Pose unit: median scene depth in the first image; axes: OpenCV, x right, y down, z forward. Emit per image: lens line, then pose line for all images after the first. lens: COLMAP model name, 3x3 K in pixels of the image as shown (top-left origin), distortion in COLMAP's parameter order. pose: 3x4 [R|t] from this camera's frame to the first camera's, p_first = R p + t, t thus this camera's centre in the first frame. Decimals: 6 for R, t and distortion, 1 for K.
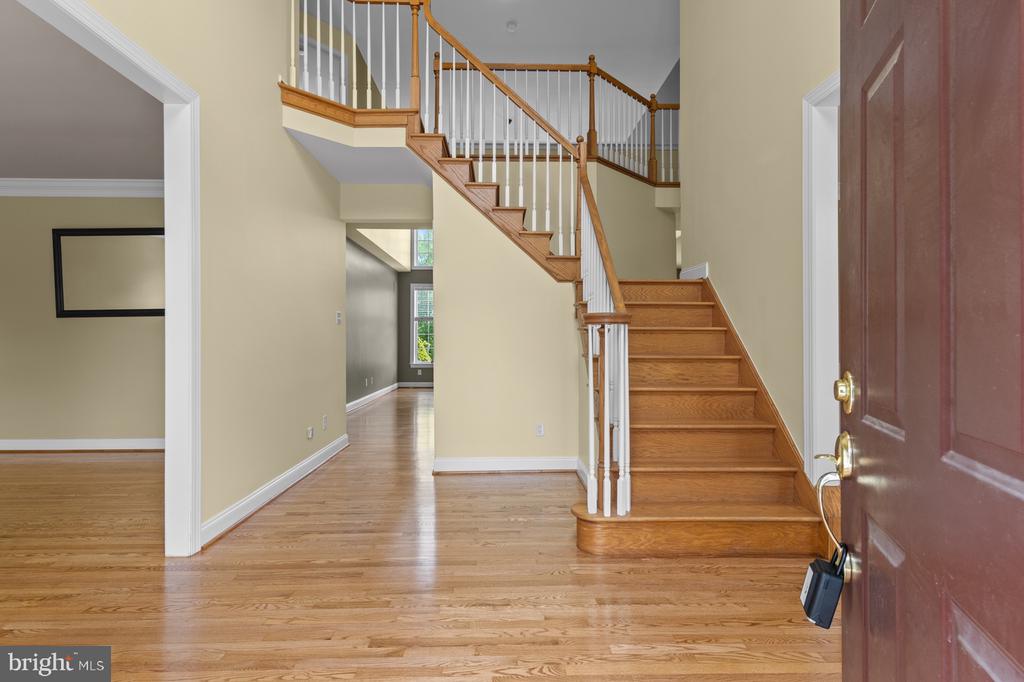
lens RADIAL K [[522.6, 0, 509.8], [0, 522.6, 344.5], [0, 0, 1]] dist [0.010630, -0.002224]
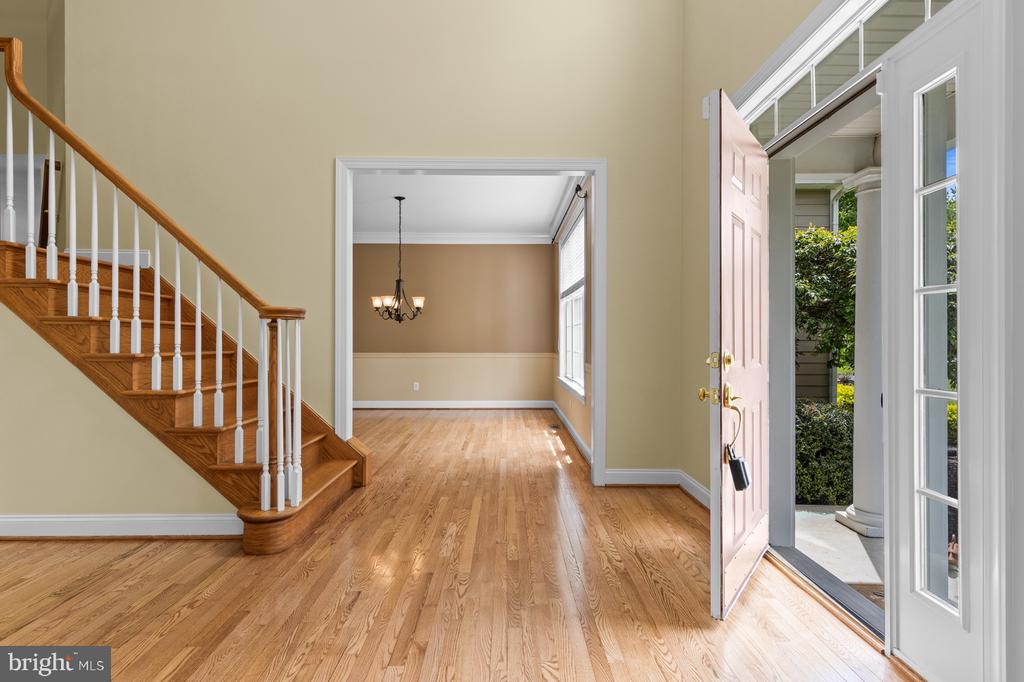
lens RADIAL K [[517.8, 0, 508.5], [0, 517.8, 339.9], [0, 0, 1]] dist [0.012173, -0.000333]
pose [[0.010930, 0.008187, 0.999907, -0.562176], [0.008158, 0.999932, -0.008277, 0.009661], [-0.999907, 0.008248, 0.010862, 0.384383]]
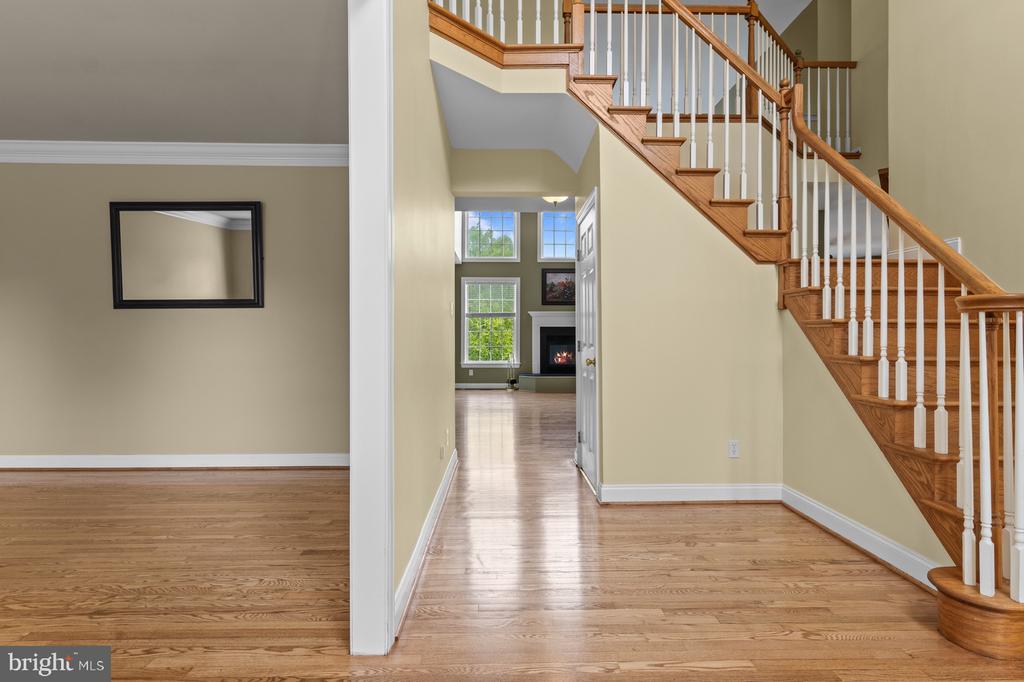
lens RADIAL K [[522.6, 0, 509.8], [0, 522.6, 344.5], [0, 0, 1]] dist [0.010630, -0.002224]
pose [[0.999992, 0.002569, -0.002981, -0.309011], [-0.002562, 0.999993, 0.002547, 0.002343], [0.002987, -0.002539, 0.999992, 0.225662]]
